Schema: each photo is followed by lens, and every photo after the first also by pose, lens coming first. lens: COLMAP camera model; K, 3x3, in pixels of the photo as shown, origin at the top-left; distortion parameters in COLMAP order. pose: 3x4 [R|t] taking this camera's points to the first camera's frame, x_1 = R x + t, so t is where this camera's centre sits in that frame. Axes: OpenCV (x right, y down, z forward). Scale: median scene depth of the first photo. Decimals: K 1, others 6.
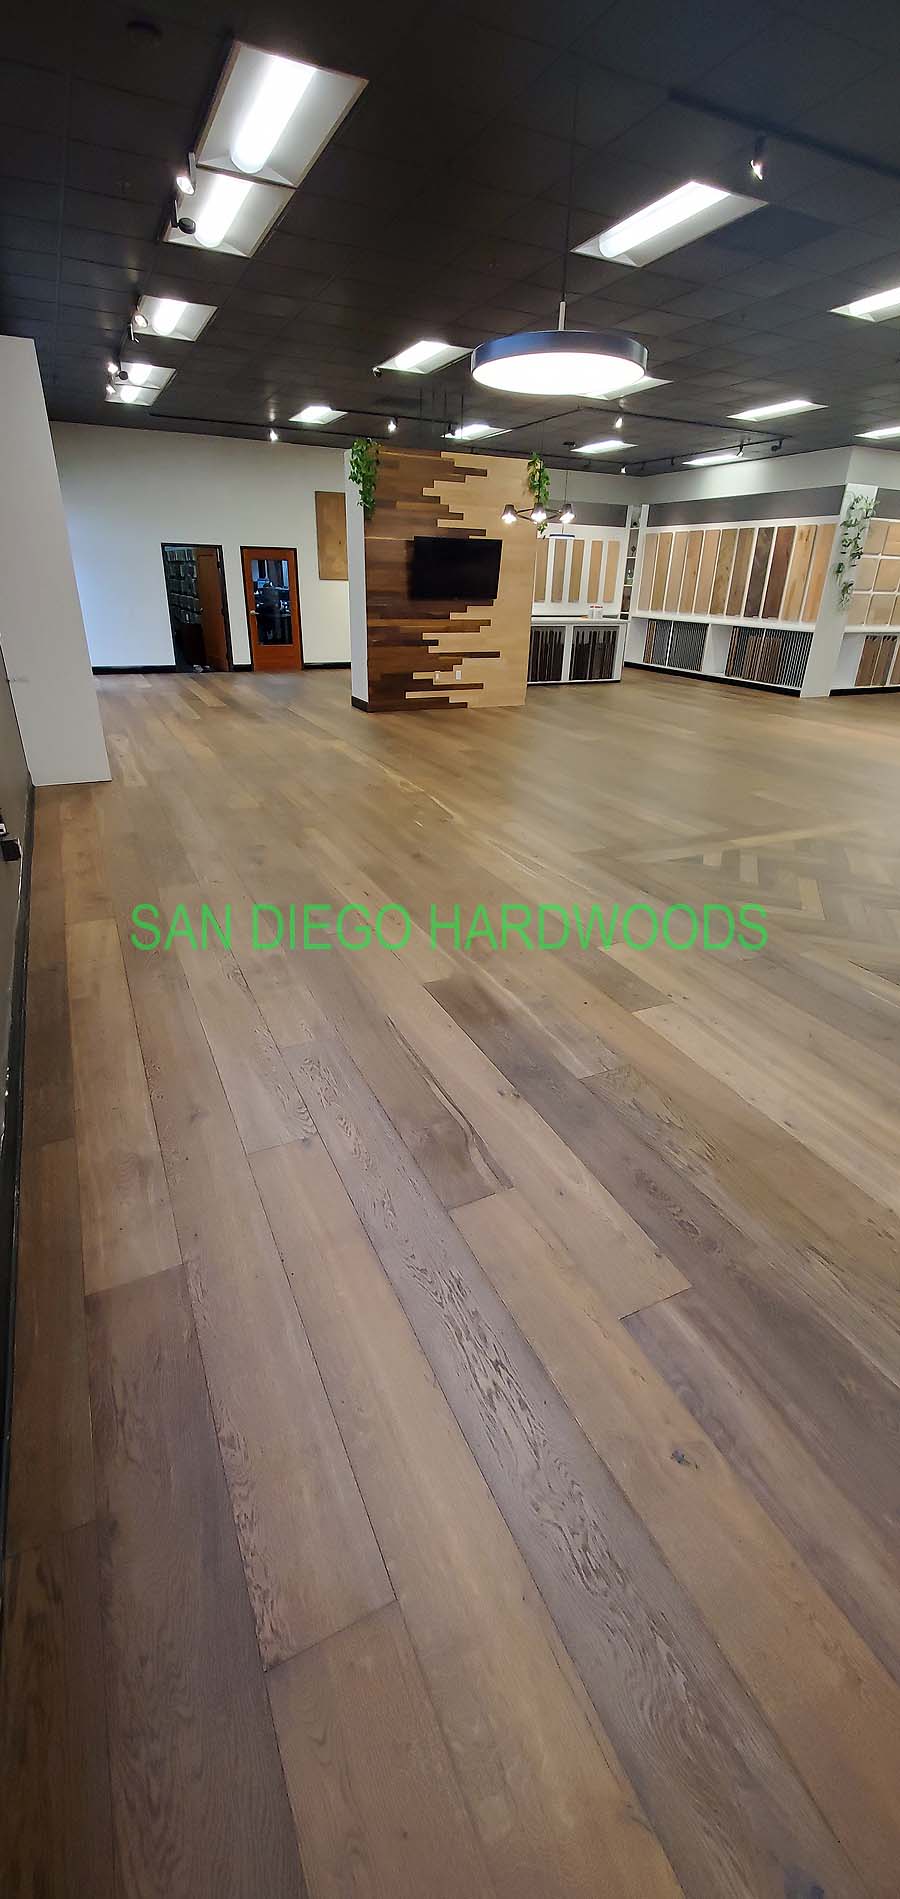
lens RADIAL K [[757.7, 0, 448.1], [0, 757.7, 946.3], [0, 0, 1]] dist [0.007475, -0.003712]
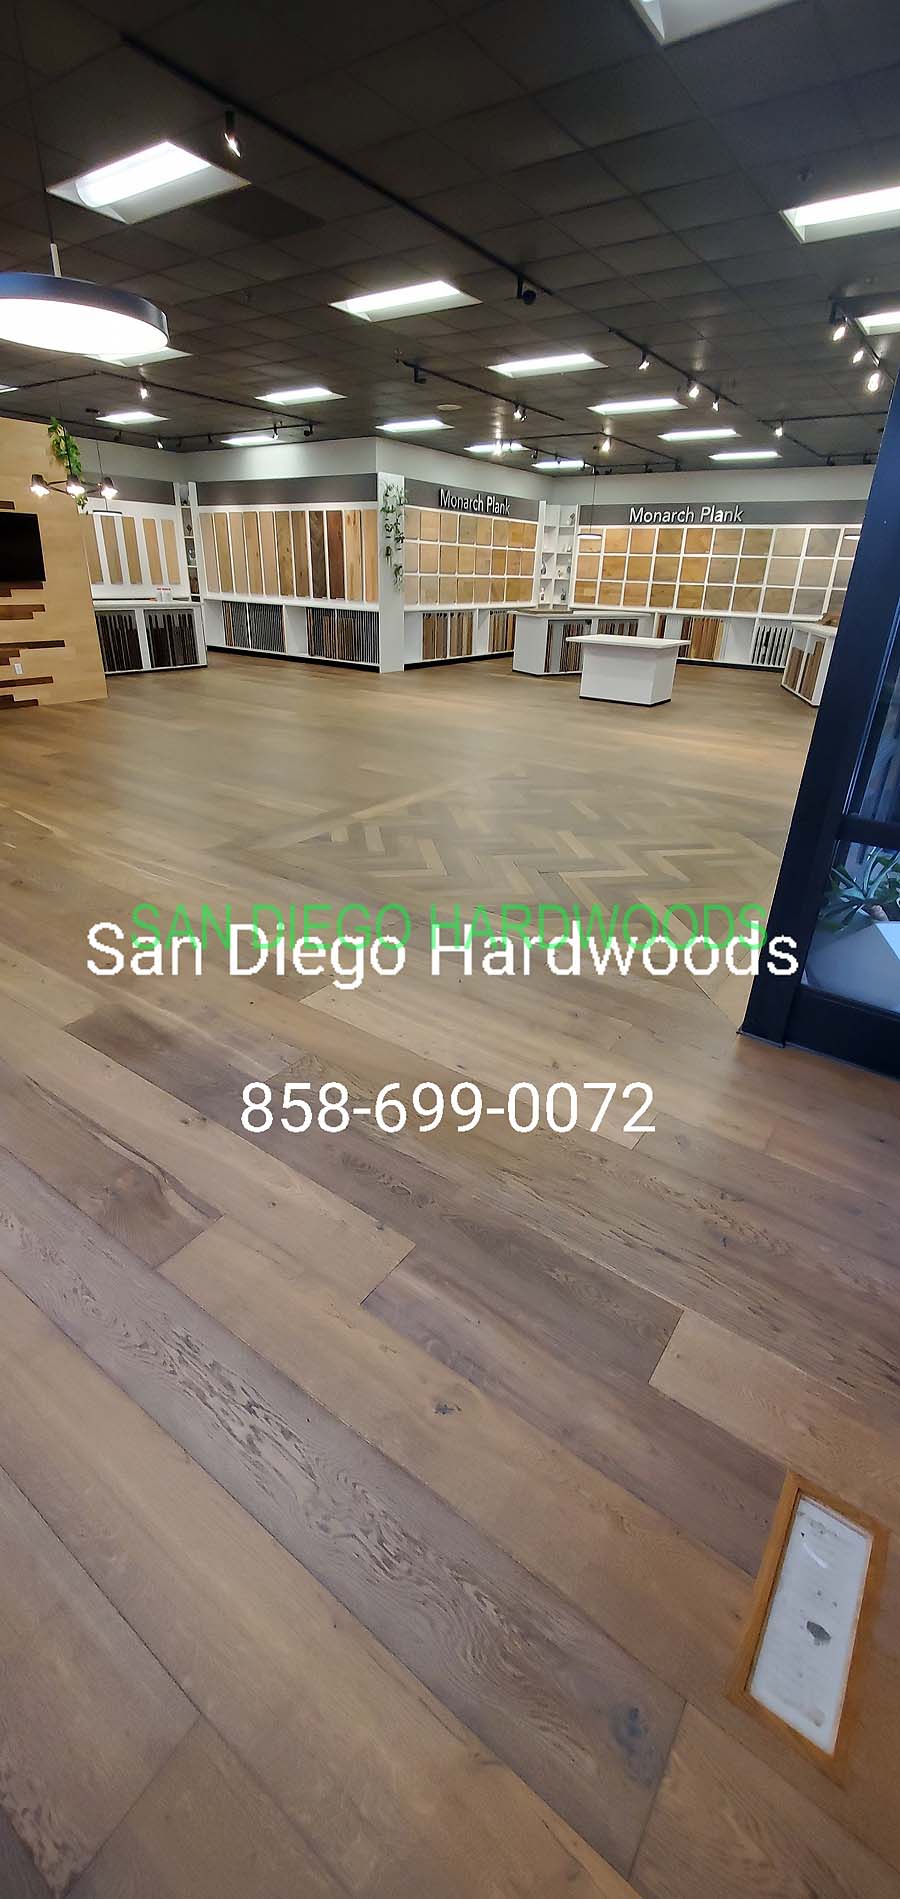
lens RADIAL K [[757.7, 0, 448.1], [0, 757.7, 946.3], [0, 0, 1]] dist [0.007475, -0.003712]
pose [[0.875138, -0.214130, 0.433915, -0.001204], [0.205290, 0.976352, 0.067776, -0.003125], [-0.438167, 0.029765, 0.898401, 0.005438]]
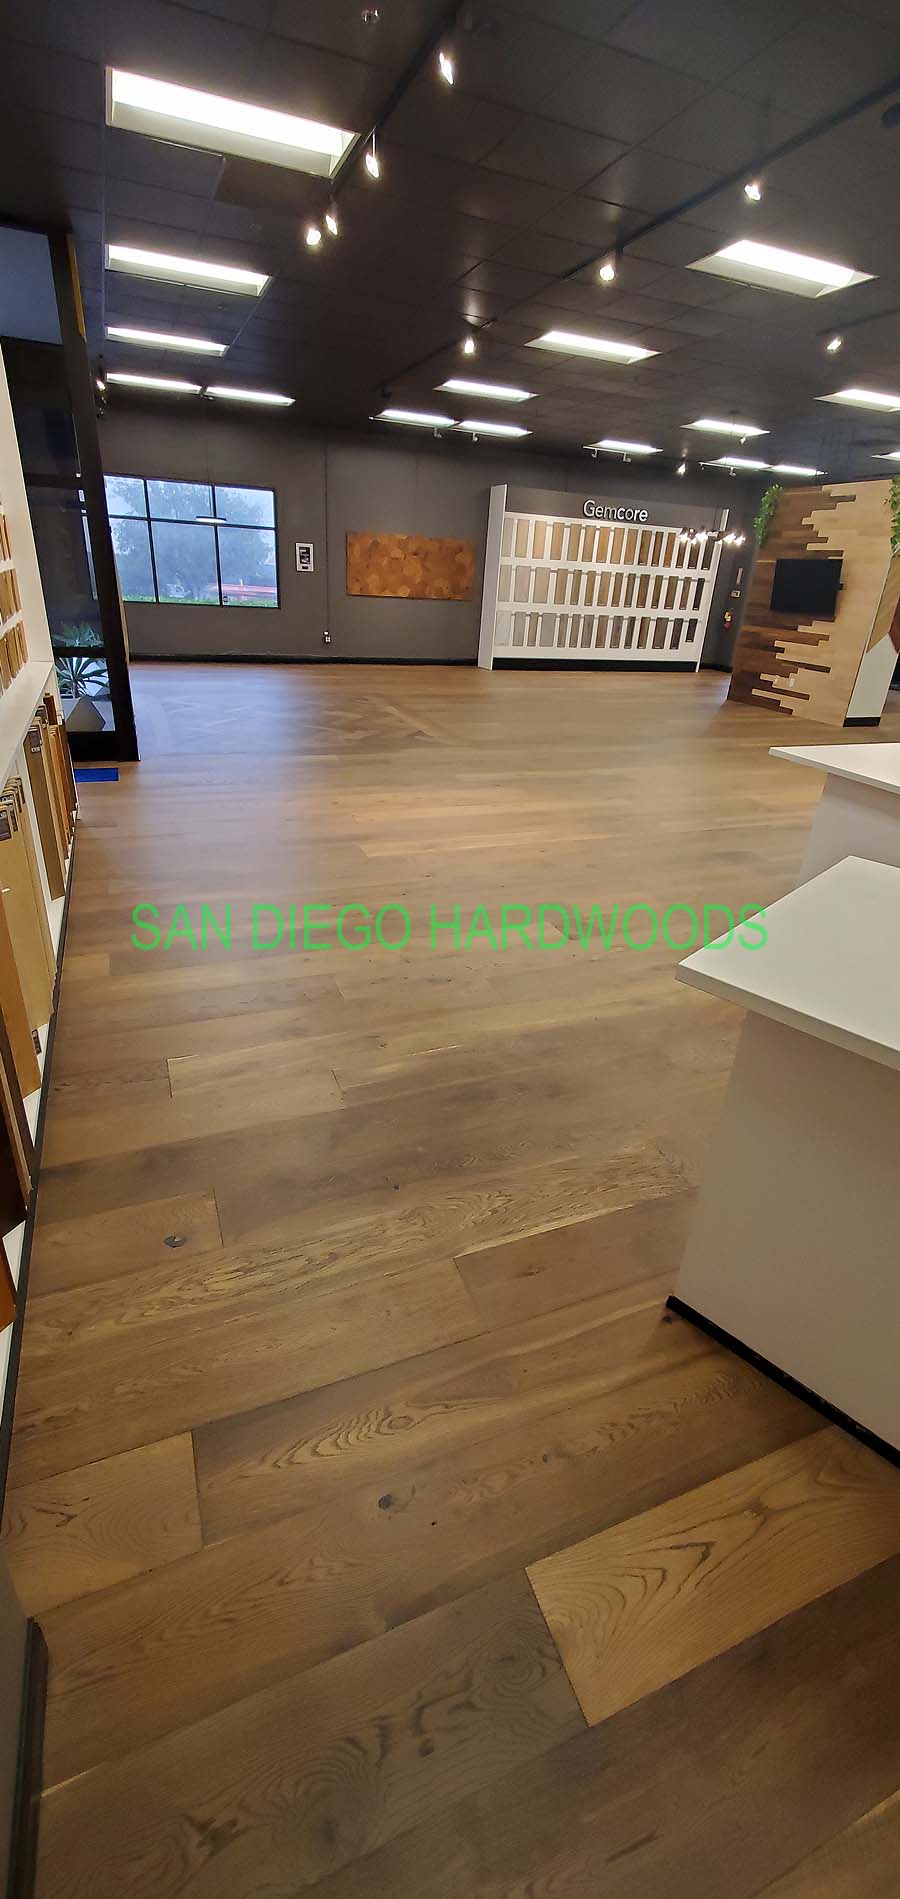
lens RADIAL K [[757.7, 0, 448.1], [0, 757.7, 946.3], [0, 0, 1]] dist [0.007475, -0.003712]
pose [[-0.061127, 0.420355, -0.905298, 1.239934], [-0.489613, 0.777749, 0.394189, -0.259633], [0.869795, 0.467342, 0.158270, 0.593066]]
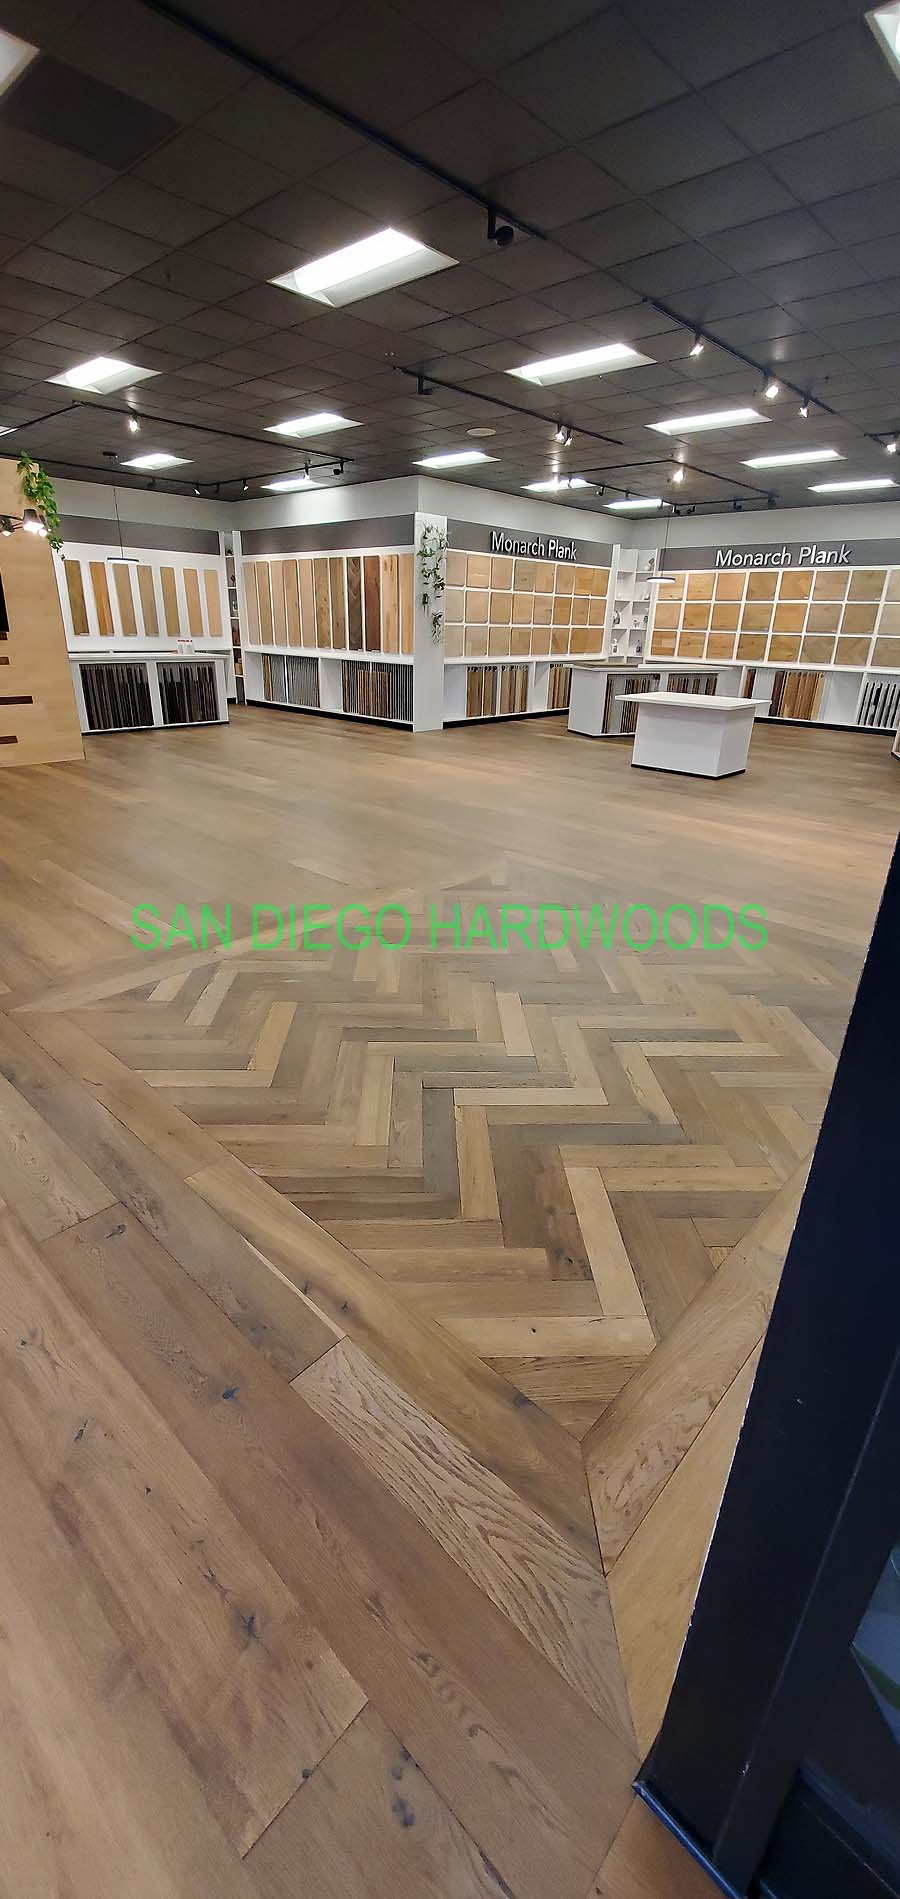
lens RADIAL K [[757.7, 0, 448.1], [0, 757.7, 946.3], [0, 0, 1]] dist [0.007475, -0.003712]
pose [[0.931692, -0.145002, 0.333053, 0.180272], [0.158135, 0.987338, -0.012511, -0.051109], [-0.327022, 0.064324, 0.942825, 0.124336]]
